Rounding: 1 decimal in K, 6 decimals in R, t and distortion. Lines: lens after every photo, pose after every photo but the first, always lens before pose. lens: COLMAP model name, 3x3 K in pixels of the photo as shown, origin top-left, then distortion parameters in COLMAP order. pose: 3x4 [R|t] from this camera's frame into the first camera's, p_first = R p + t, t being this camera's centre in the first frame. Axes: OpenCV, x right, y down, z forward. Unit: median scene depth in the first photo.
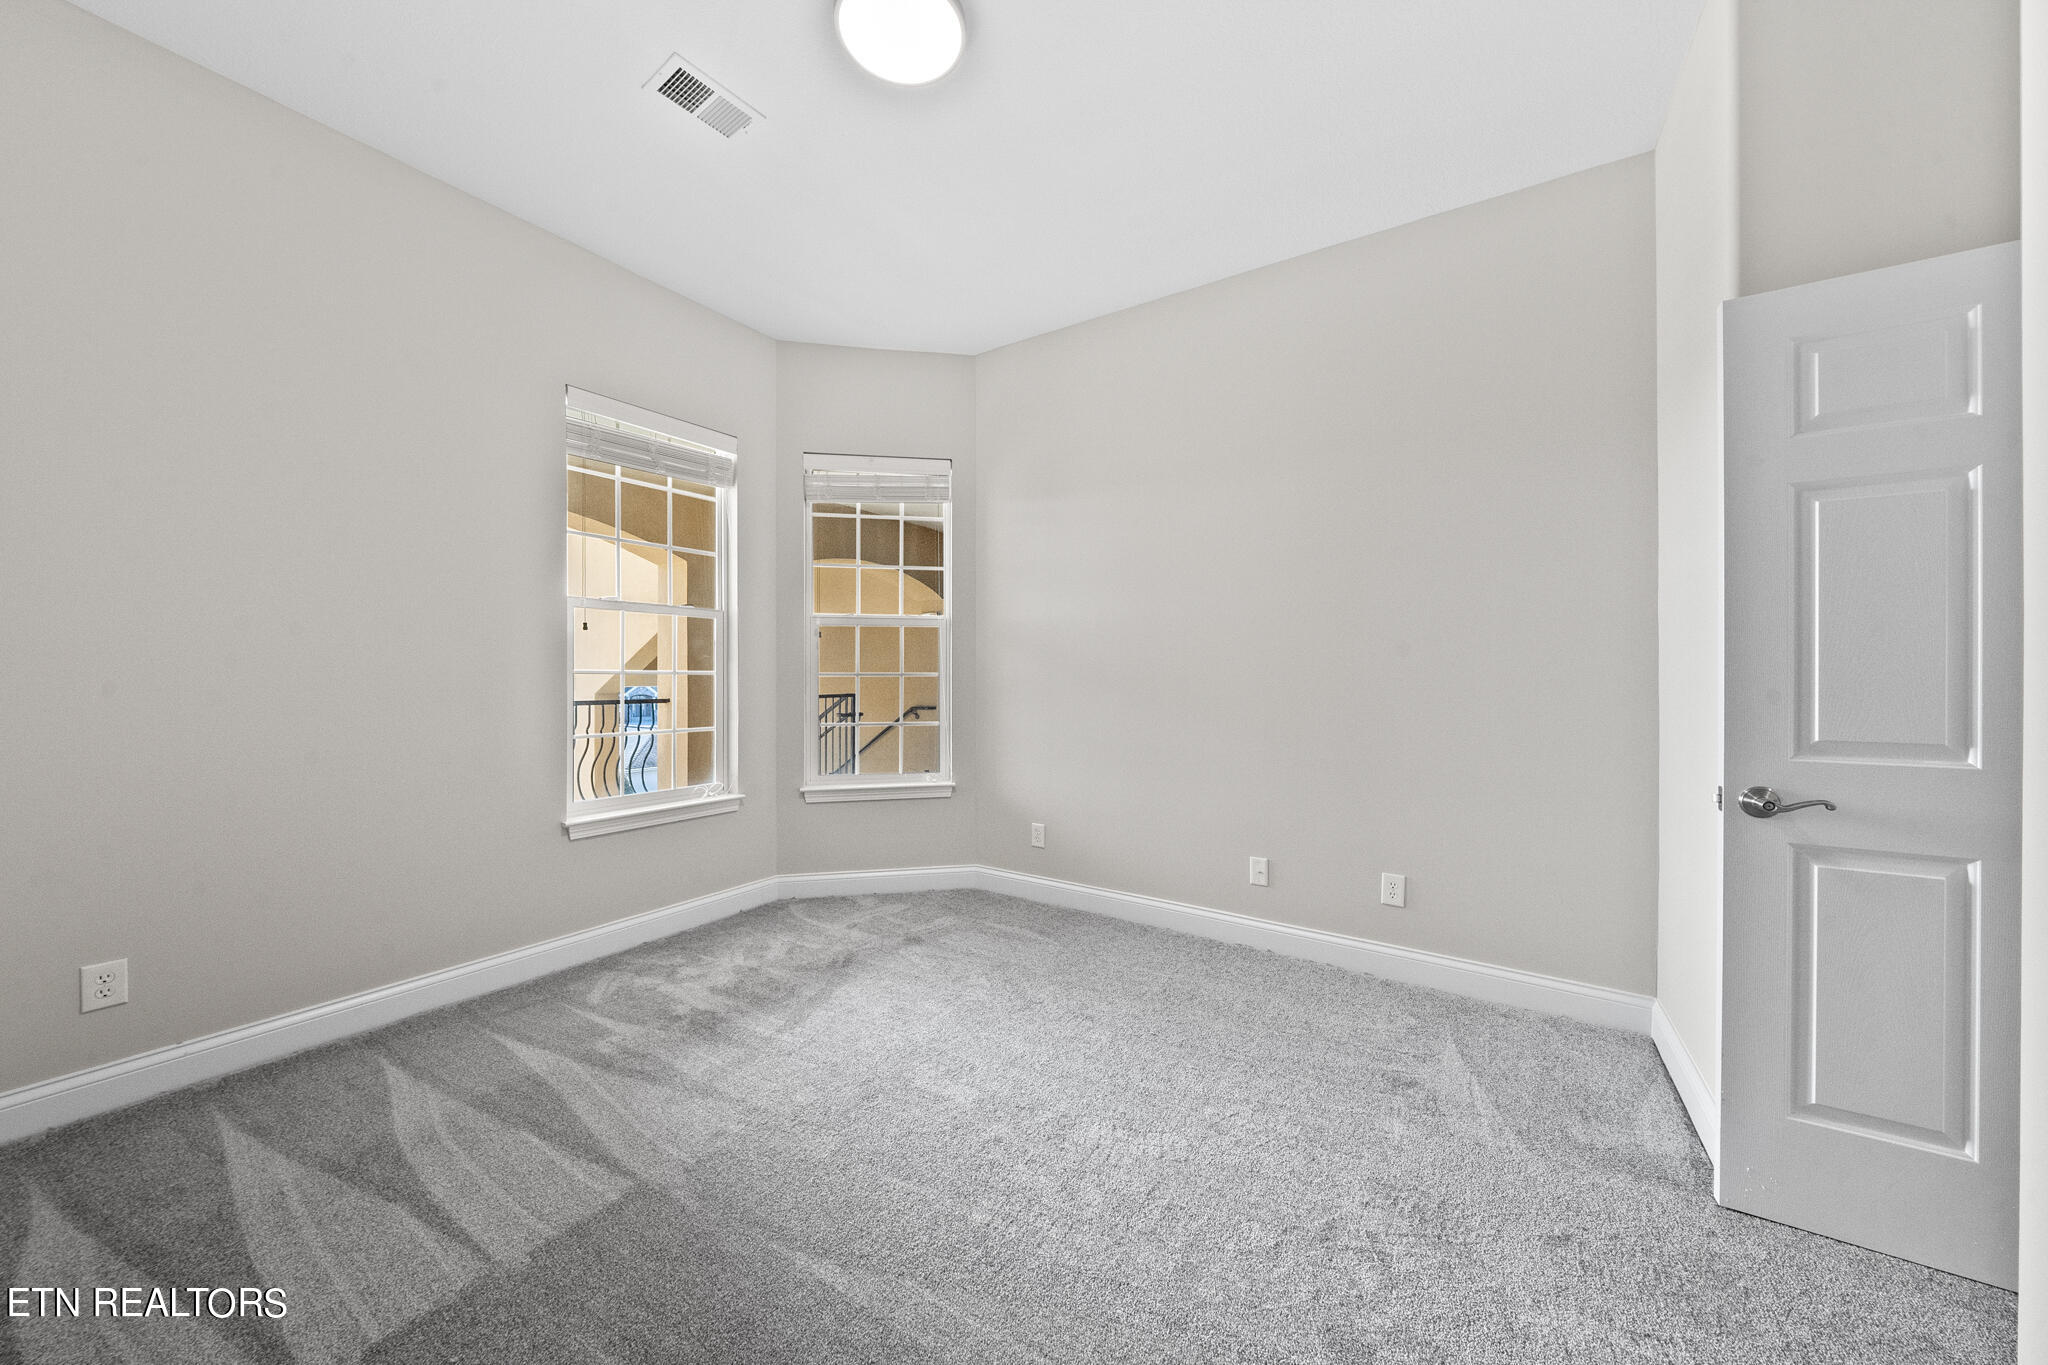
lens RADIAL K [[686.4, 0, 1029.4], [0, 686.4, 675.2], [0, 0, 1]] dist [-0.000615, -0.000084]
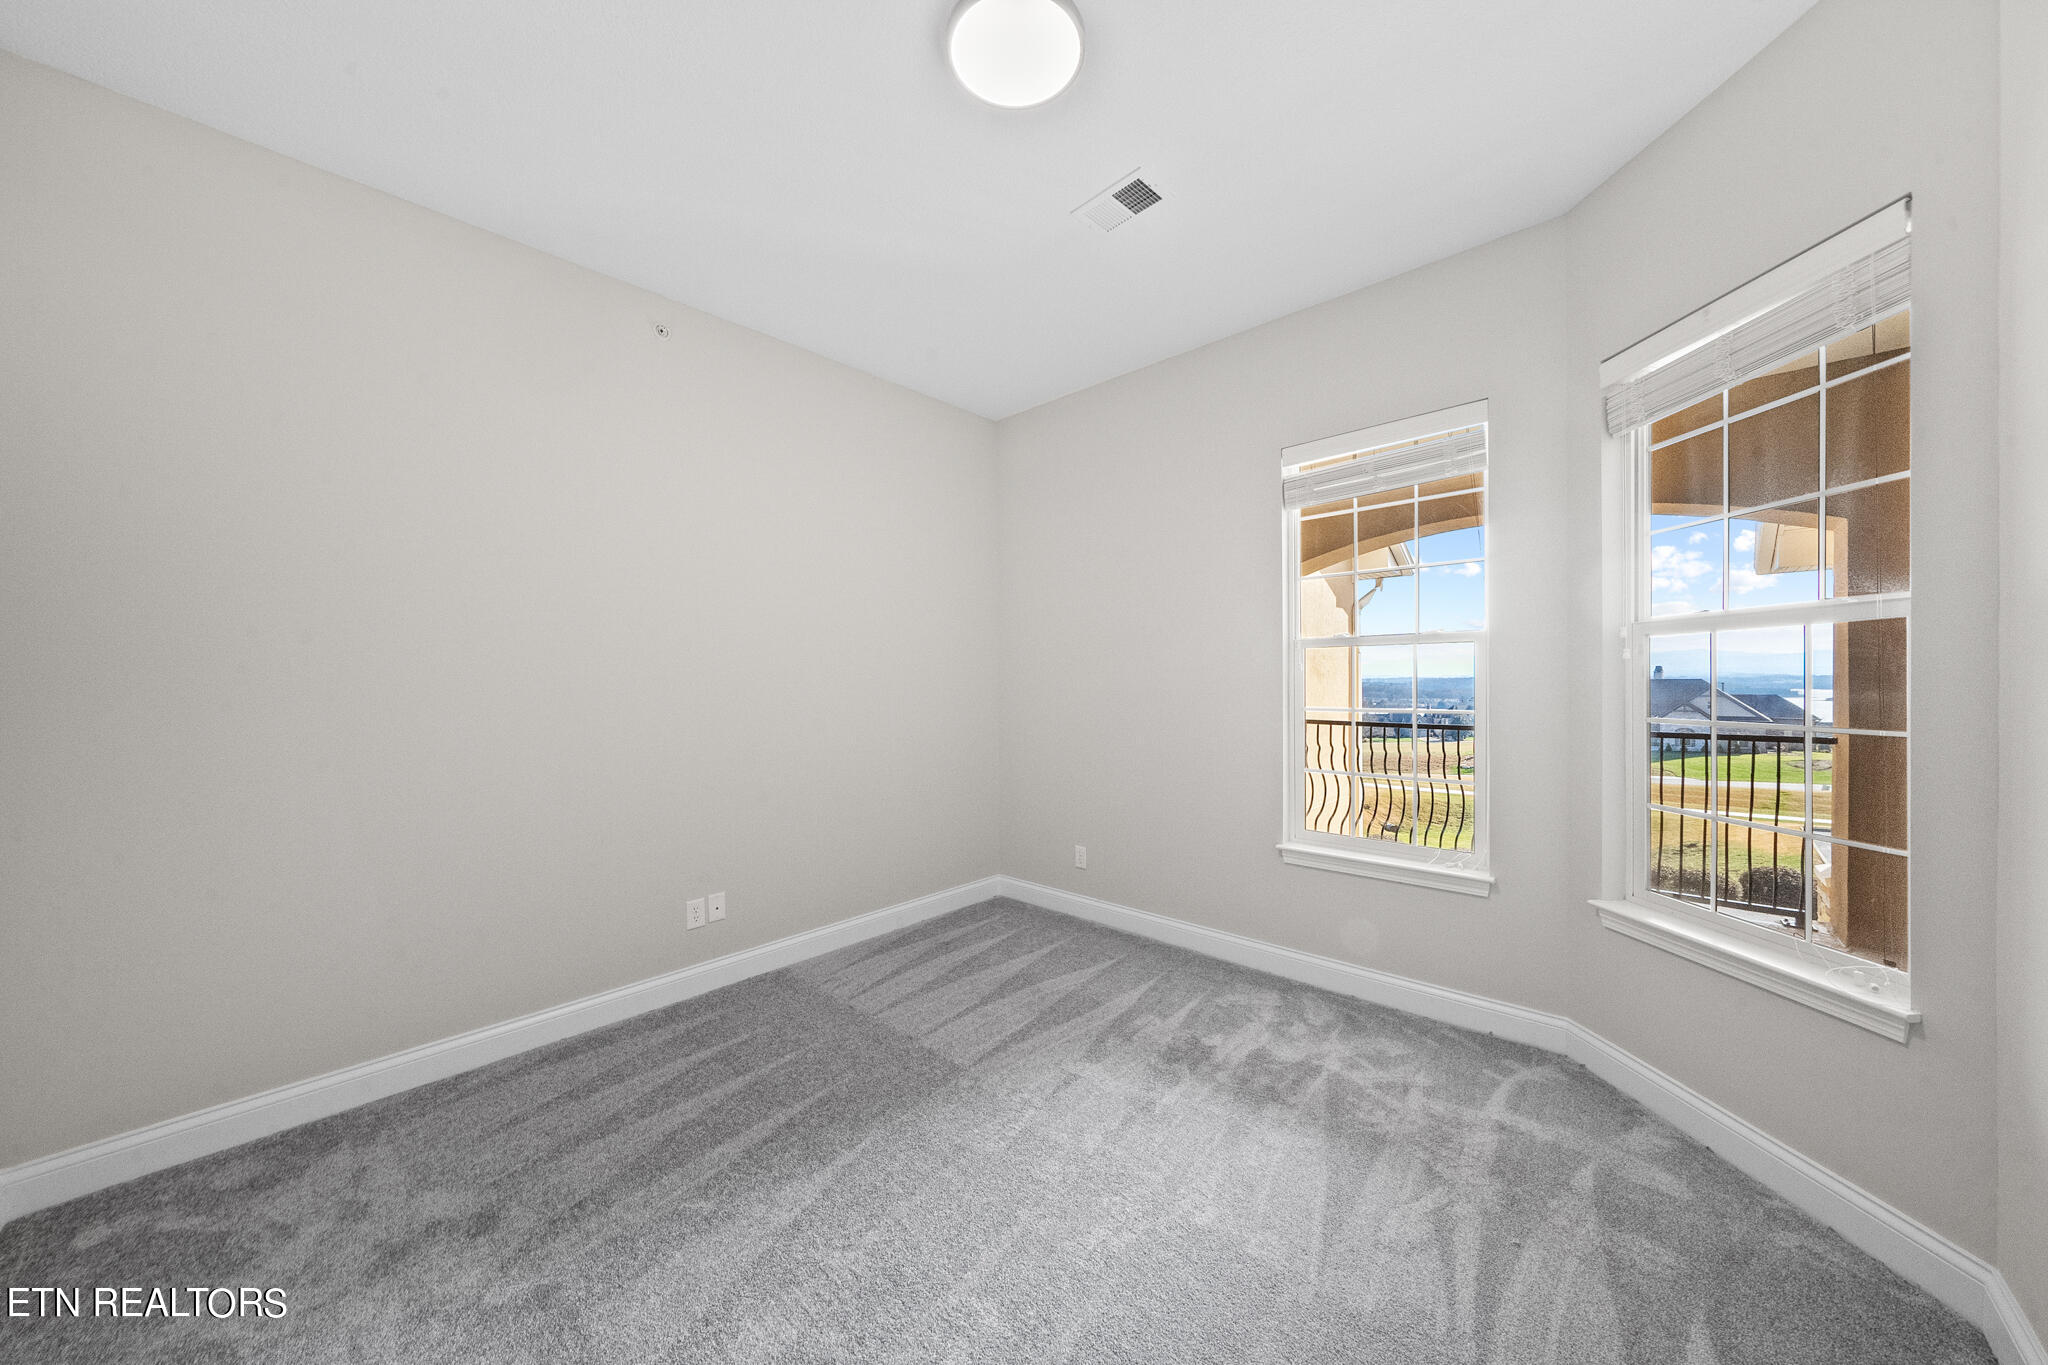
lens RADIAL K [[700.0, 0, 1024.0], [0, 700.0, 682.5], [0, 0, 1]] dist [-0.002022, -0.000141]
pose [[-0.156555, -0.016053, -0.987539, 0.555229], [-0.002276, 0.999871, -0.015893, -0.024355], [0.987667, -0.000241, -0.156571, 0.871118]]
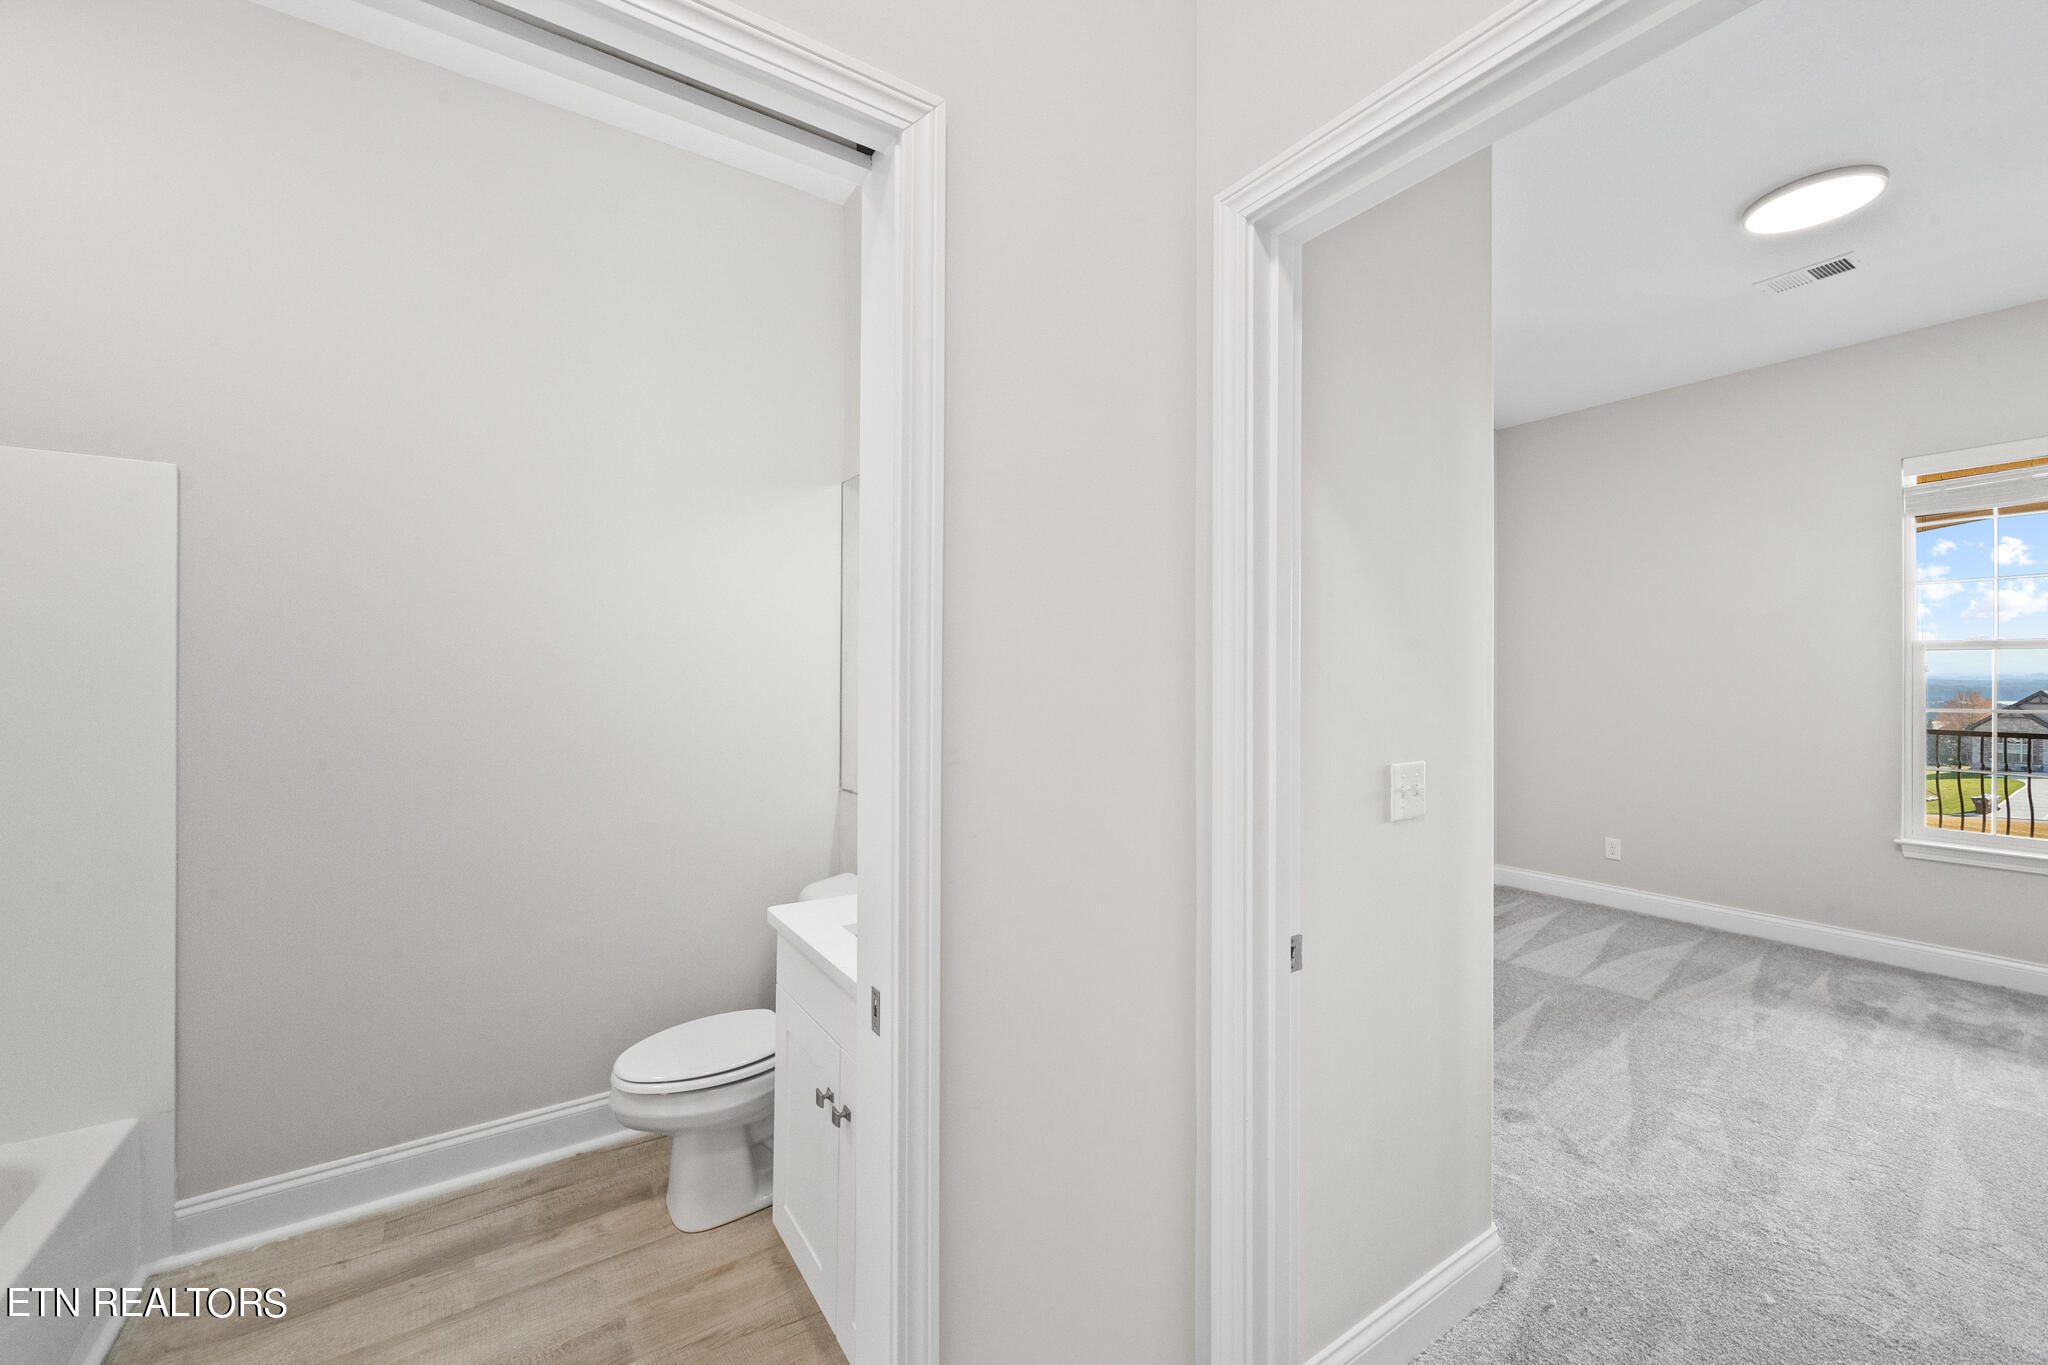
lens RADIAL K [[796.8, 0, 1027.6], [0, 796.8, 678.4], [0, 0, 1]] dist [-0.001258, -0.000231]
pose [[-0.385251, -0.019059, -0.922615, 1.225804], [-0.008261, 0.999818, -0.017204, -0.014319], [0.922775, 0.000993, -0.385338, 0.209613]]
